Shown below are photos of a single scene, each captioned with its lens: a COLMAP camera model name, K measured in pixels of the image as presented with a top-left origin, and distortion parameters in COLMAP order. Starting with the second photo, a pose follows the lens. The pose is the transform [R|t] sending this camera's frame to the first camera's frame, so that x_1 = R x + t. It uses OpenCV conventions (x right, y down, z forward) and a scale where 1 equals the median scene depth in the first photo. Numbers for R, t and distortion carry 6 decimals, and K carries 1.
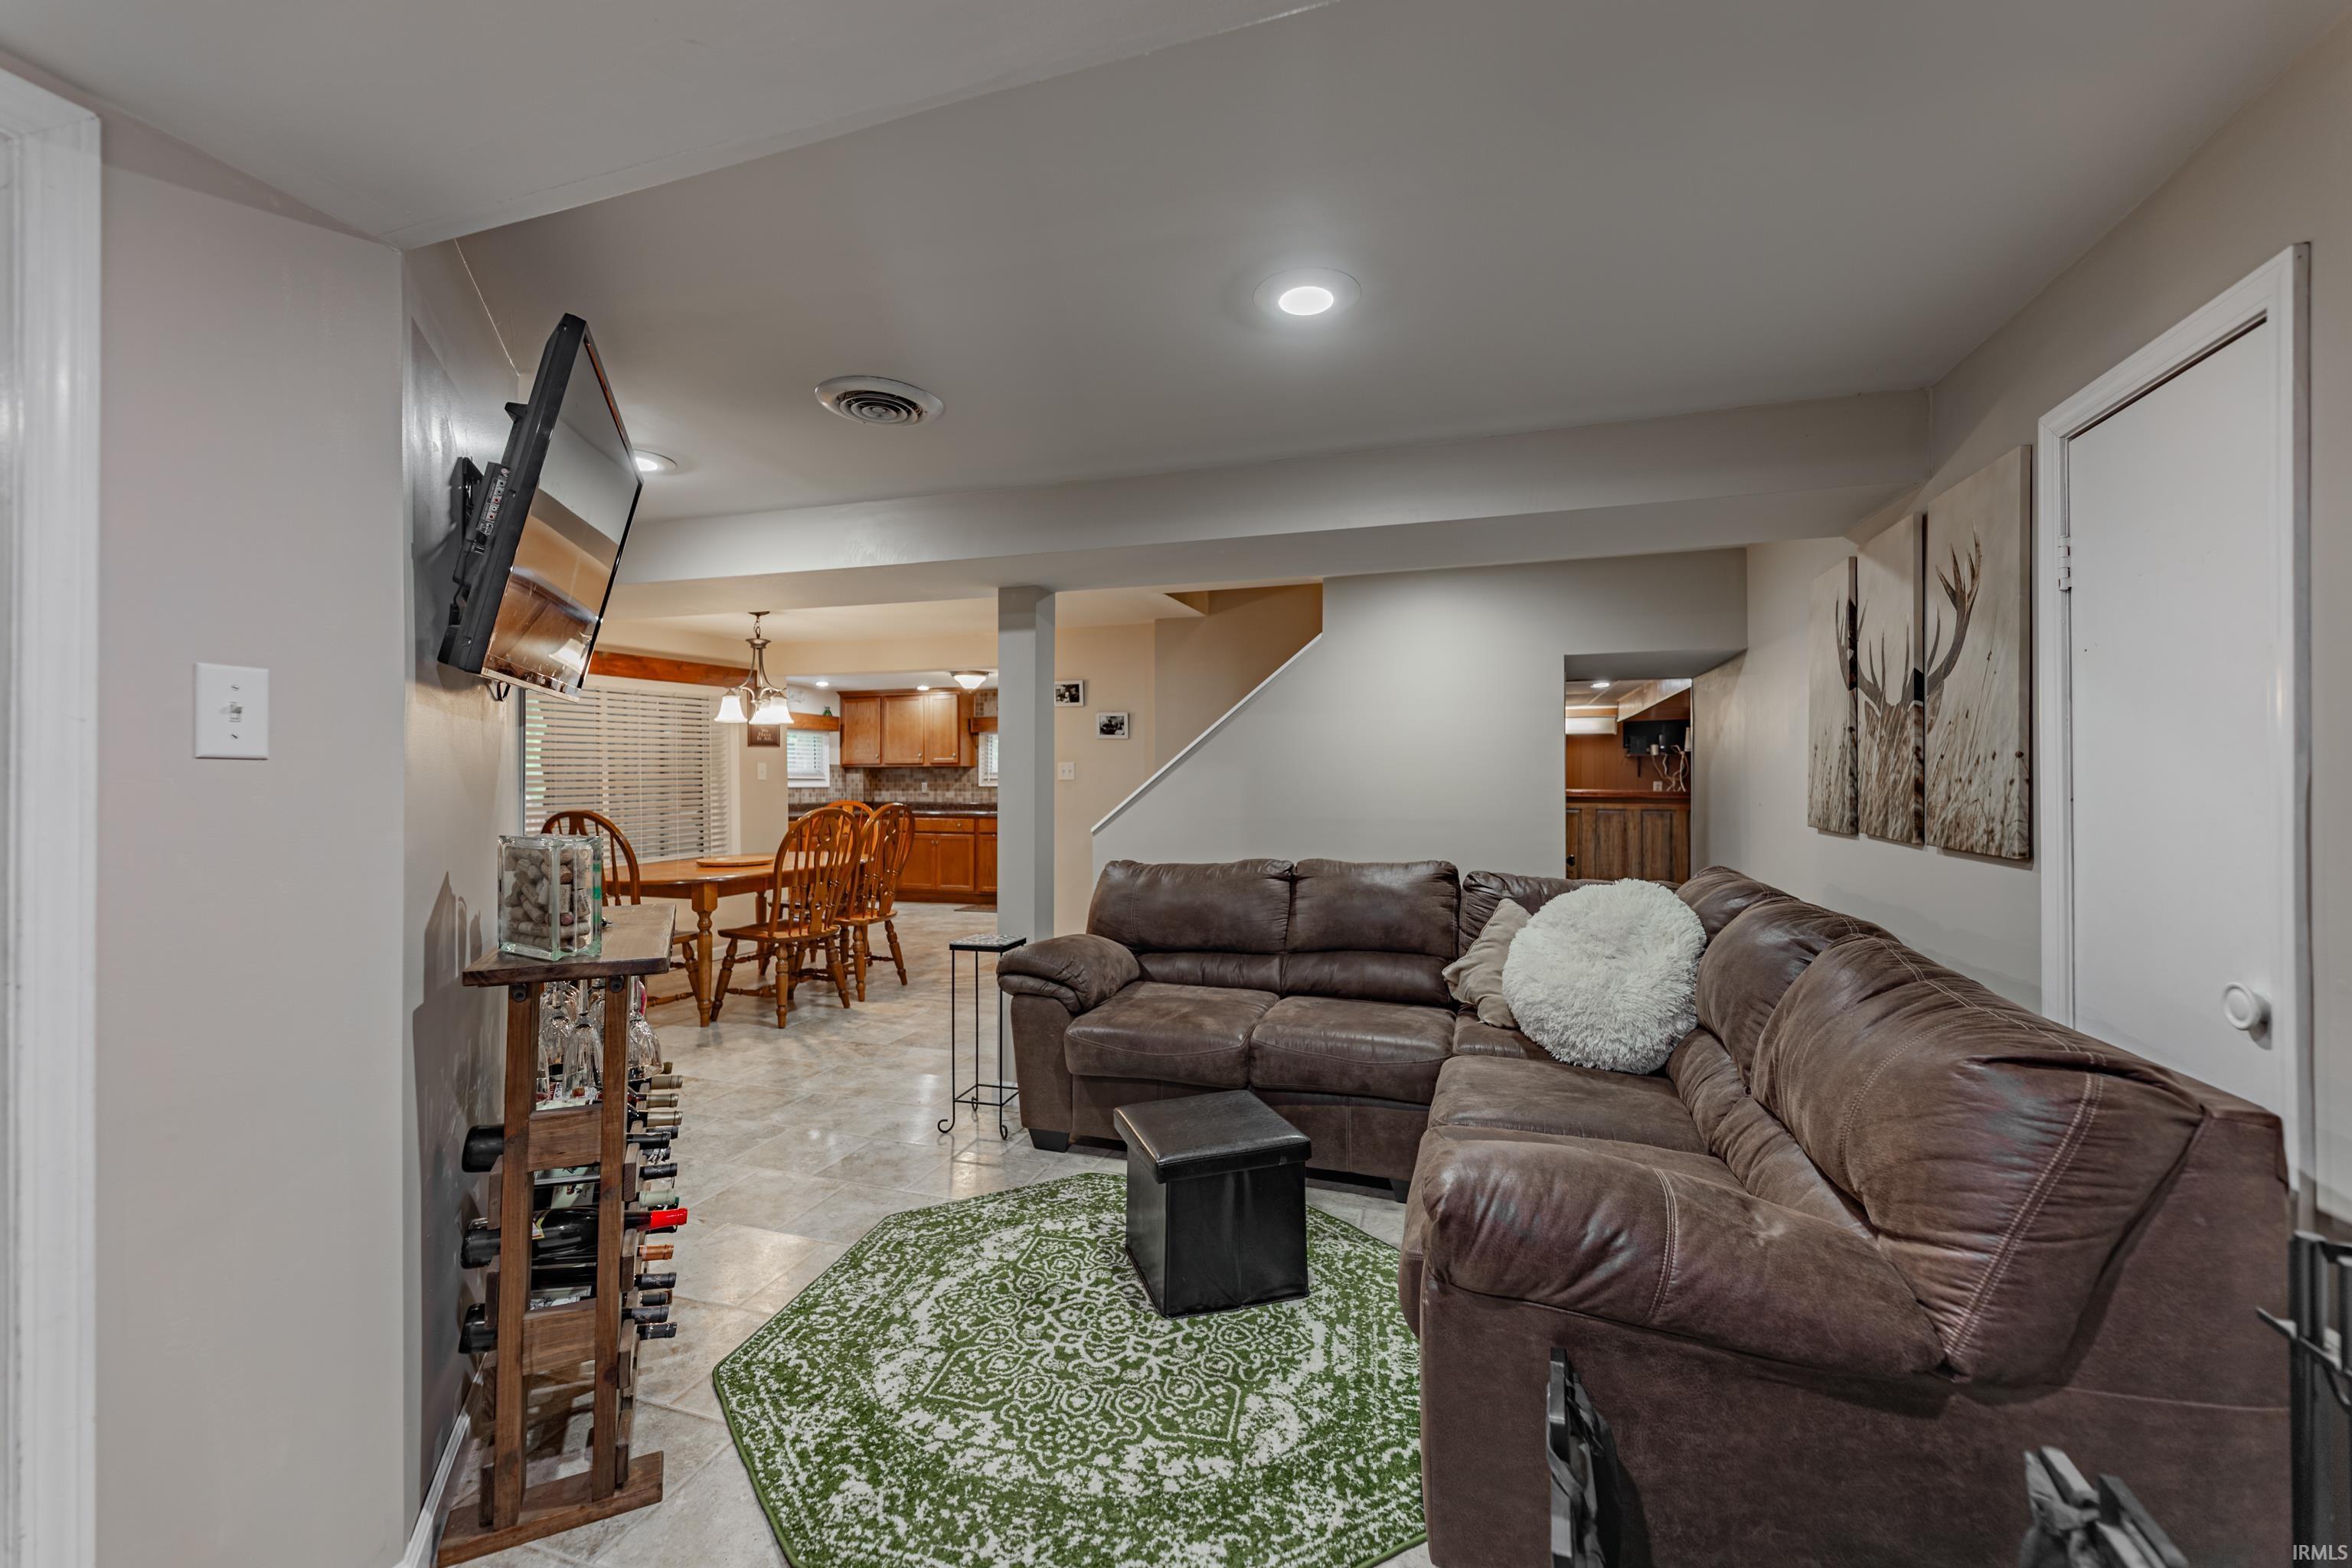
lens RADIAL K [[963.7, 0, 1159.6], [0, 963.7, 780.9], [0, 0, 1]] dist [-0.000434, -0.000216]
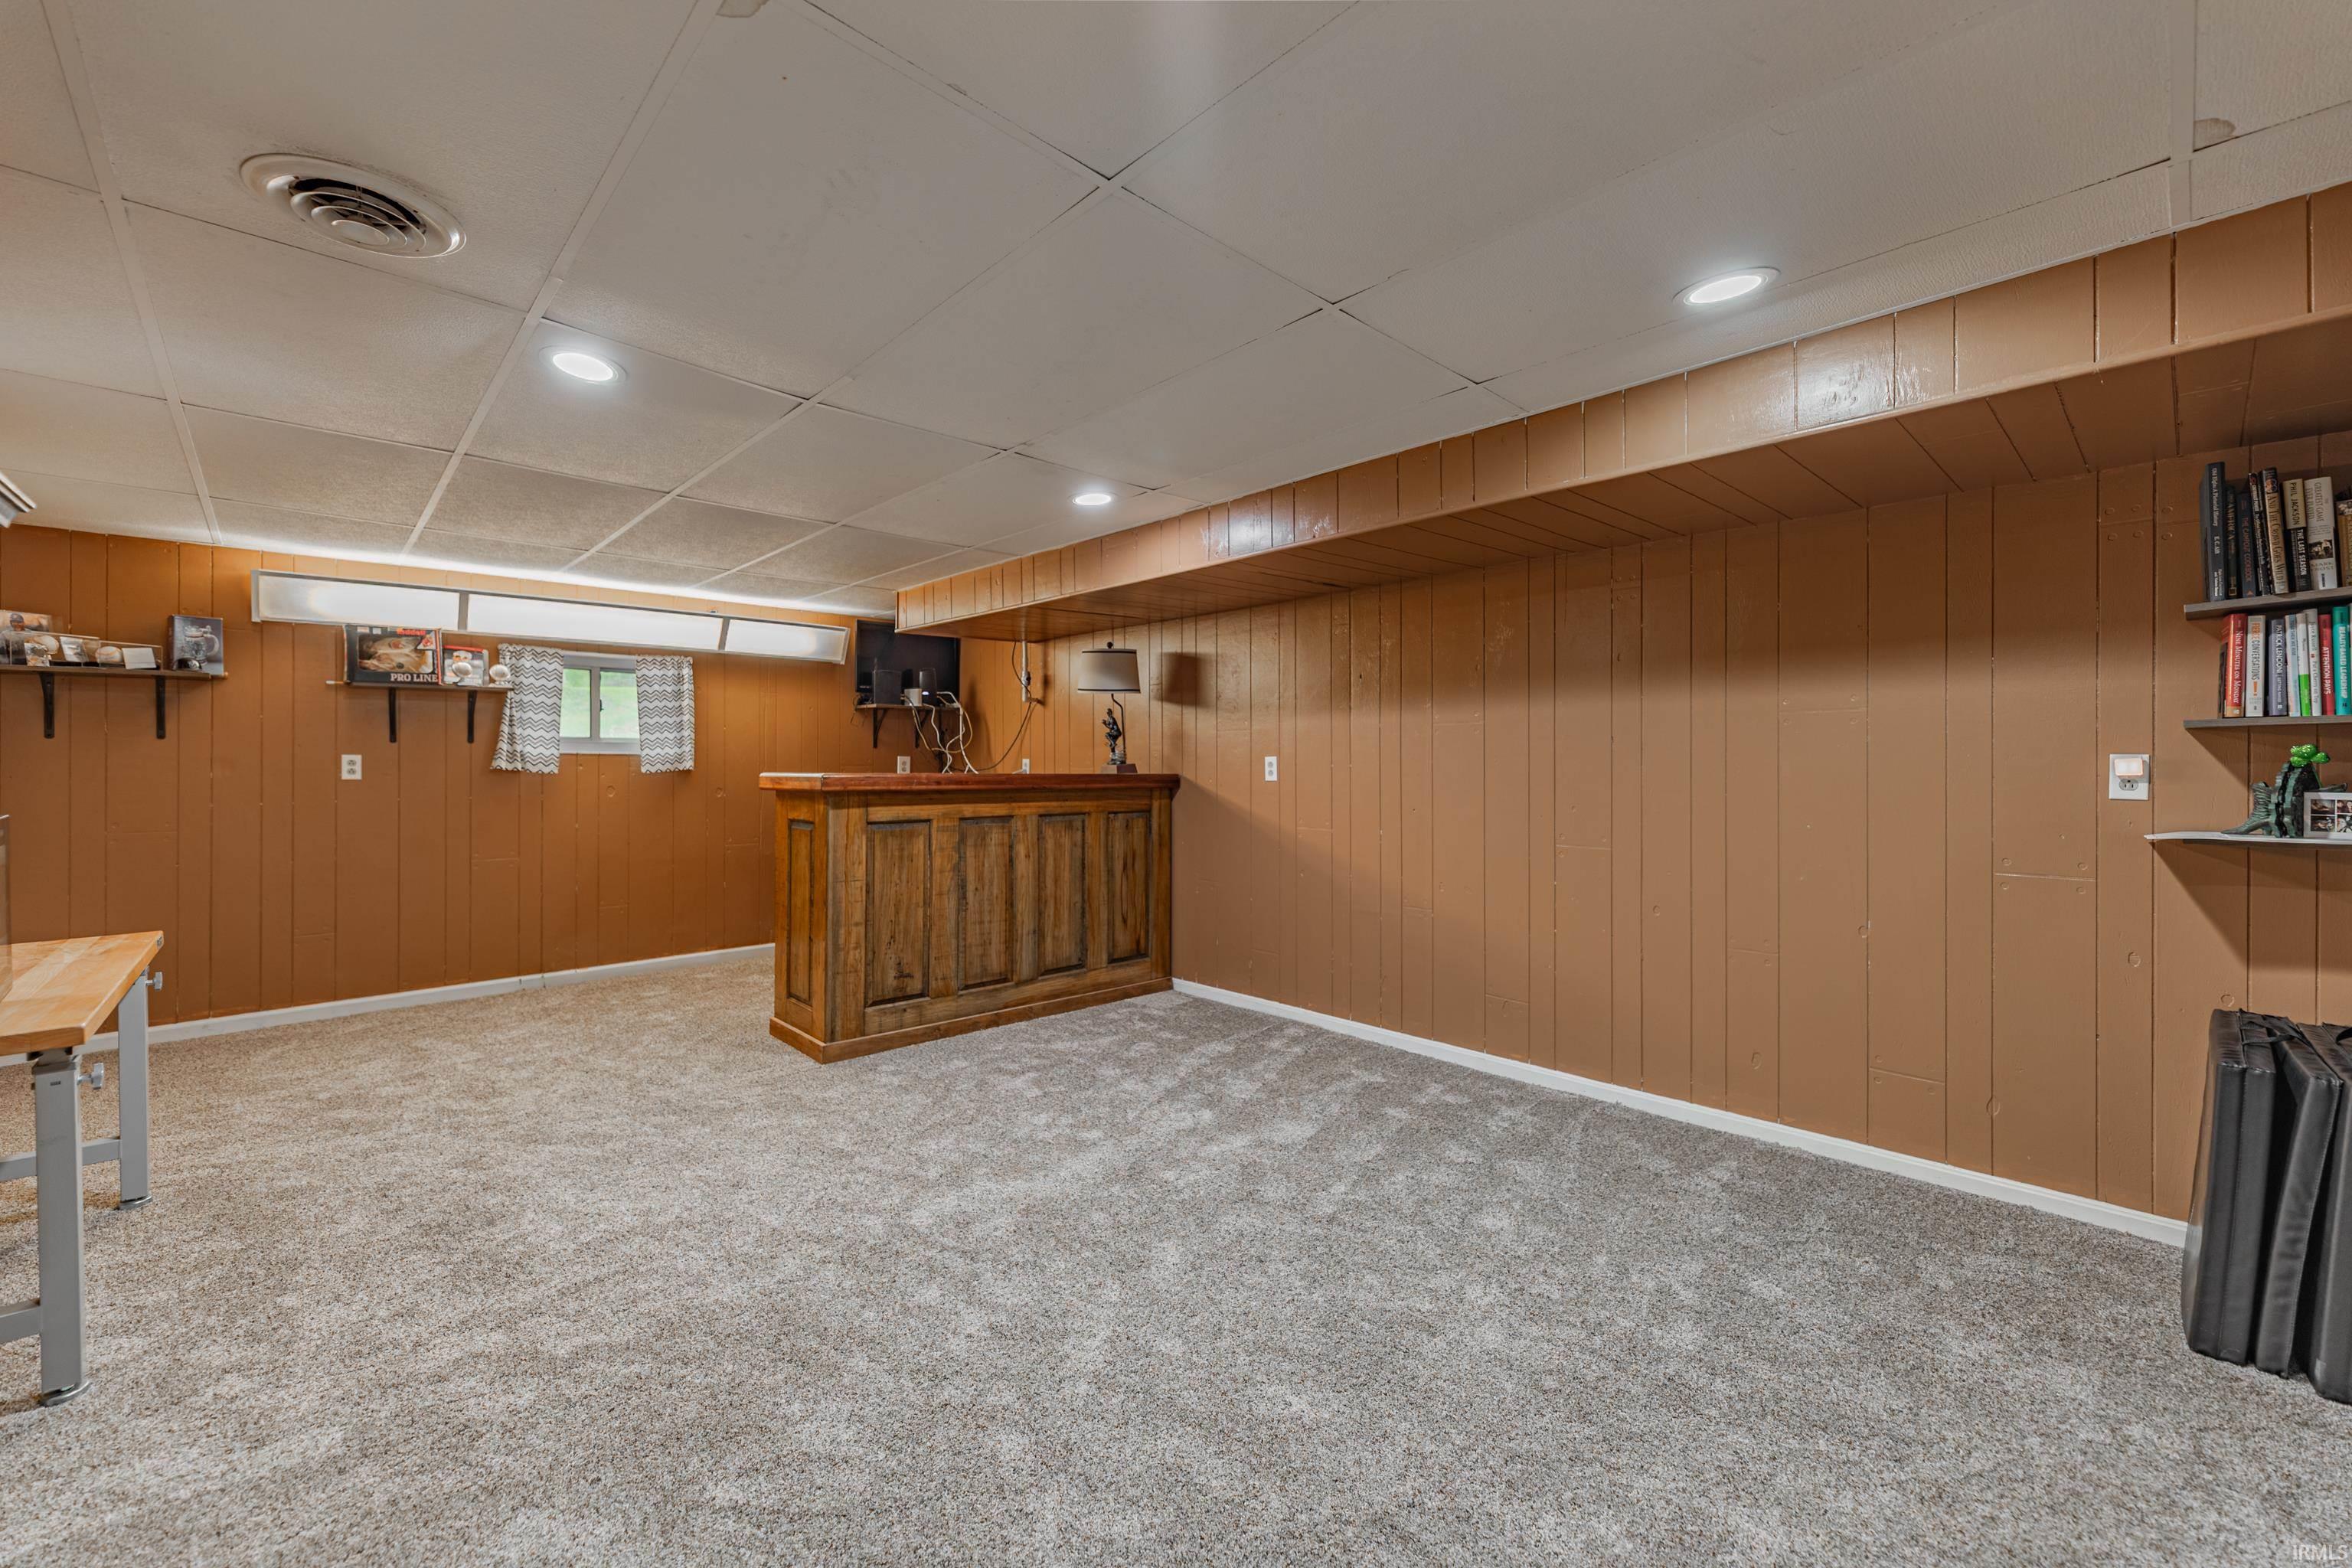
lens RADIAL K [[963.7, 0, 1125.3], [0, 963.7, 765.1], [0, 0, 1]] dist [-0.000434, -0.000216]
pose [[0.480926, -0.001308, 0.876760, 0.115655], [0.000677, 0.999999, 0.001120, 0.005605], [-0.876761, 0.000055, 0.480927, 0.735167]]
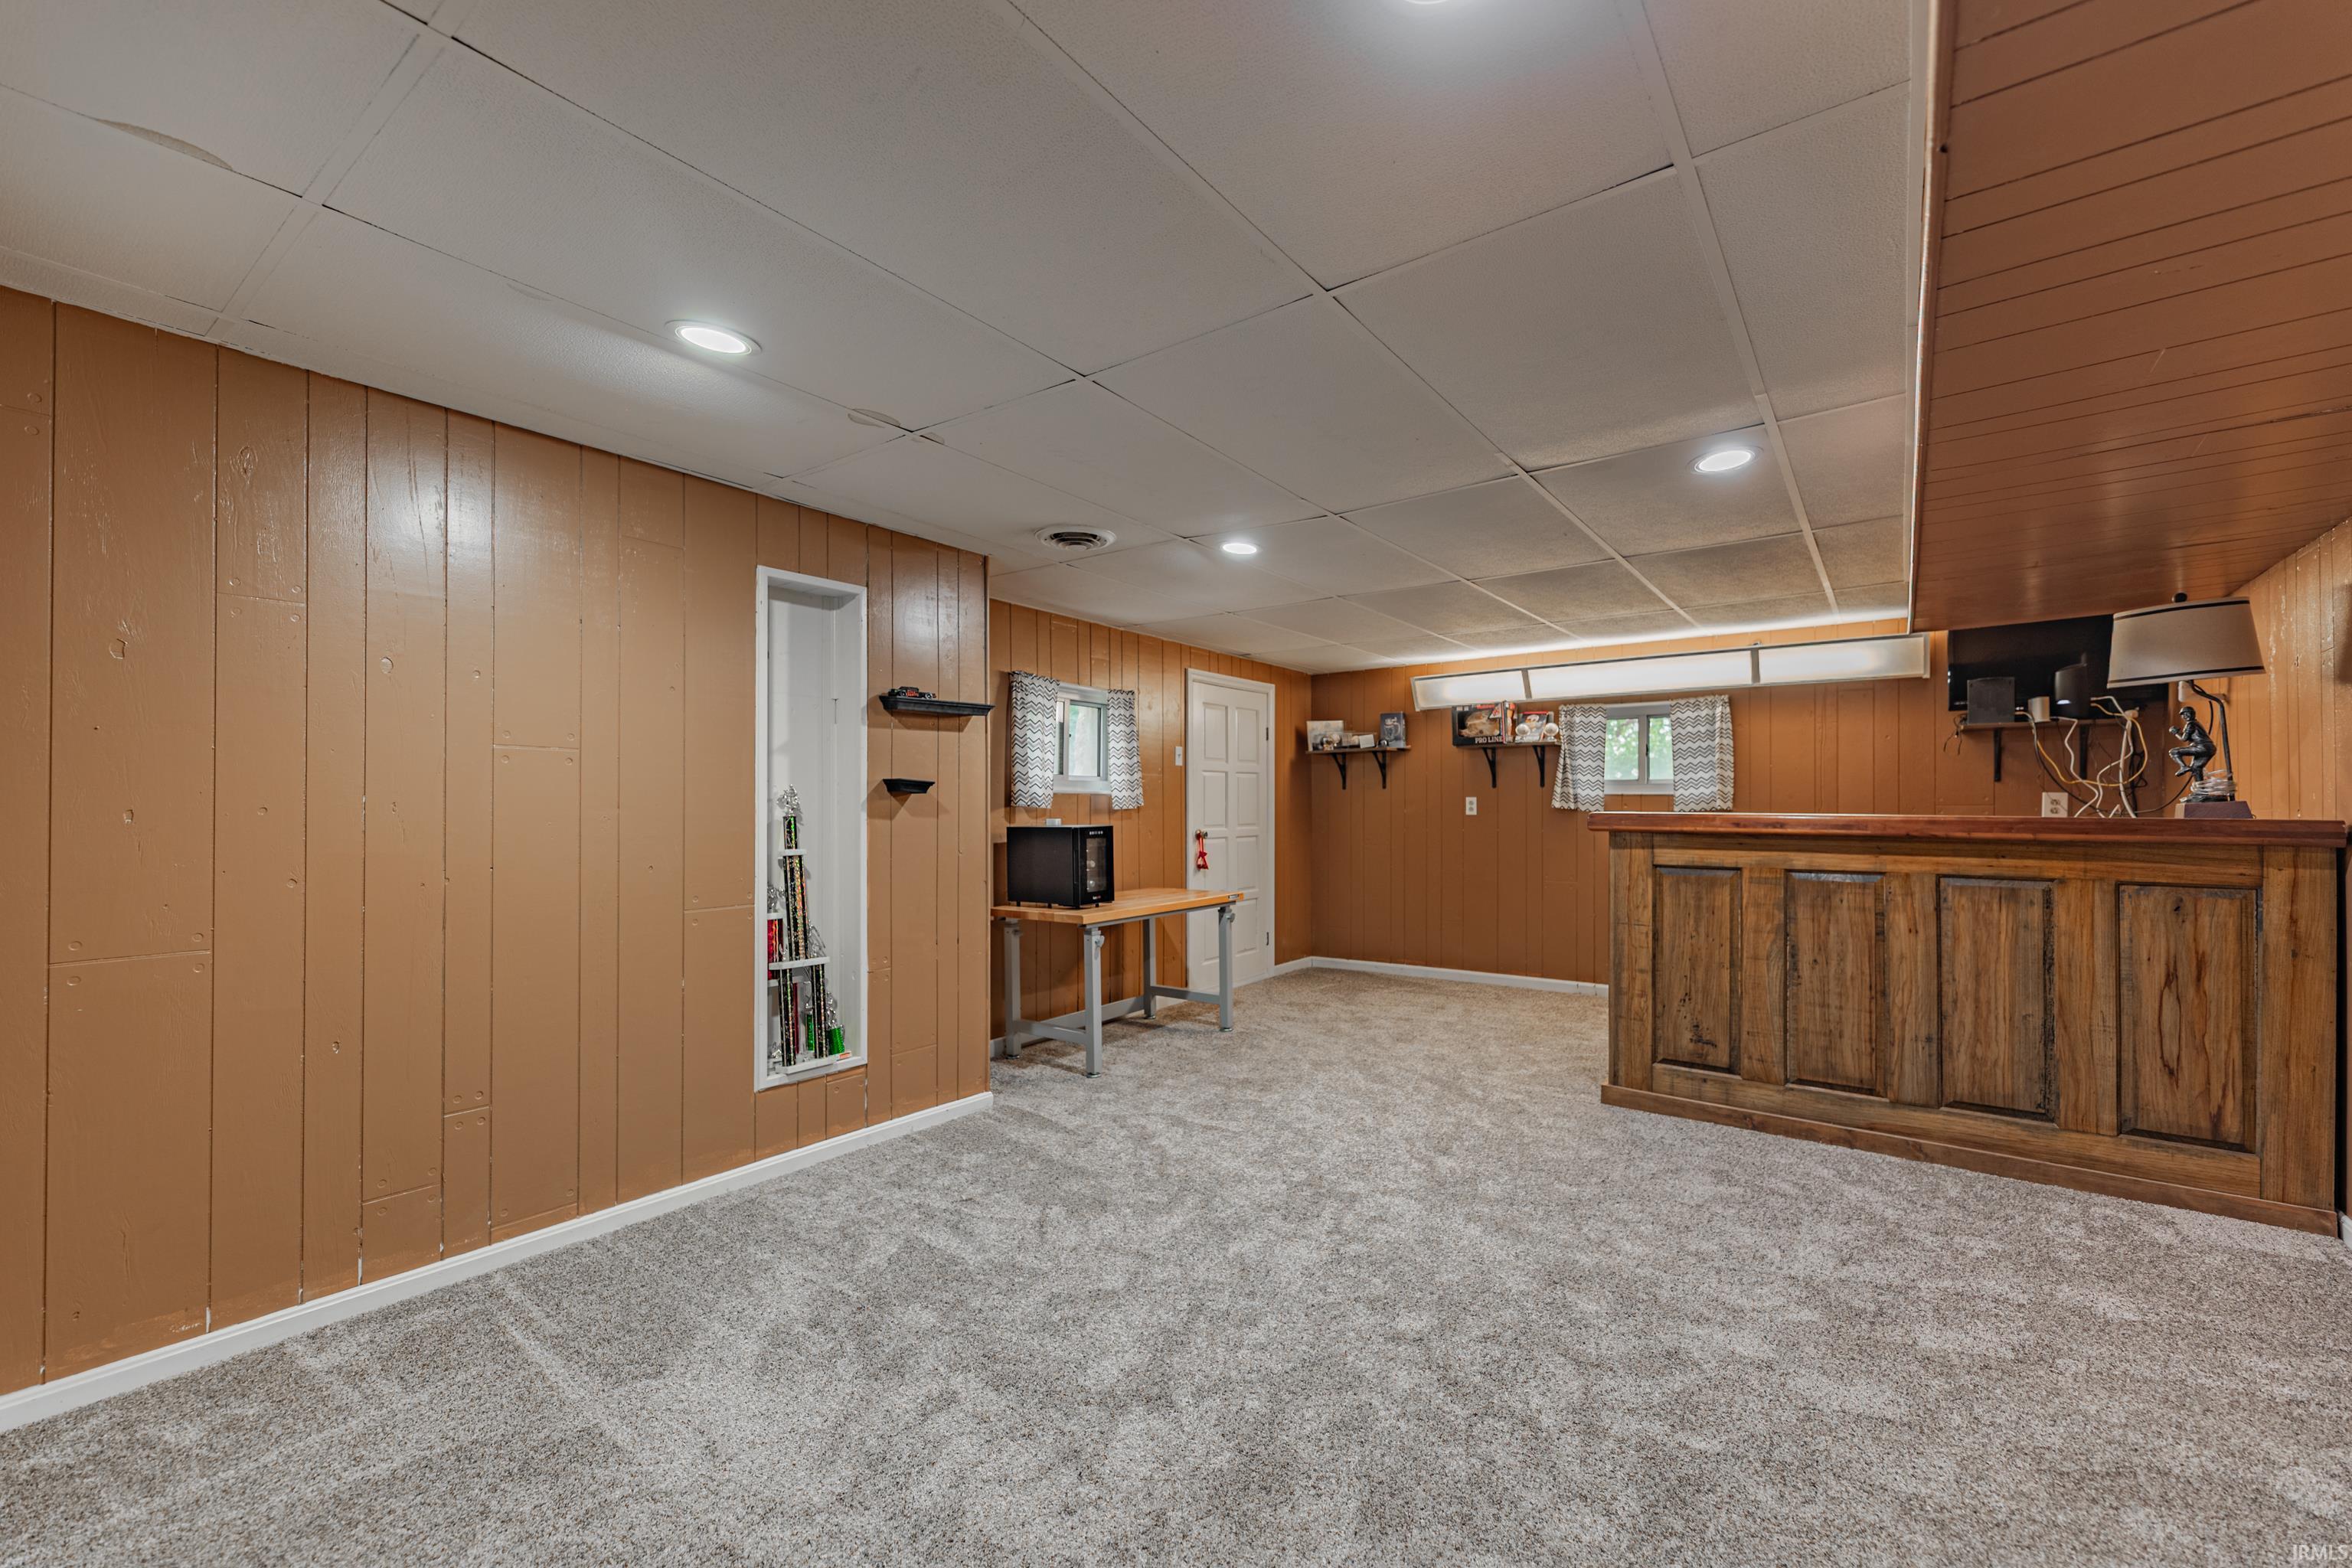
lens RADIAL K [[963.7, 0, 1167.0], [0, 963.7, 801.4], [0, 0, 1]] dist [-0.000434, -0.000216]
pose [[0.944764, -0.002454, -0.327741, 0.358266], [0.001100, 0.999990, -0.004316, 0.006239], [0.327748, 0.003718, 0.944758, 0.603737]]
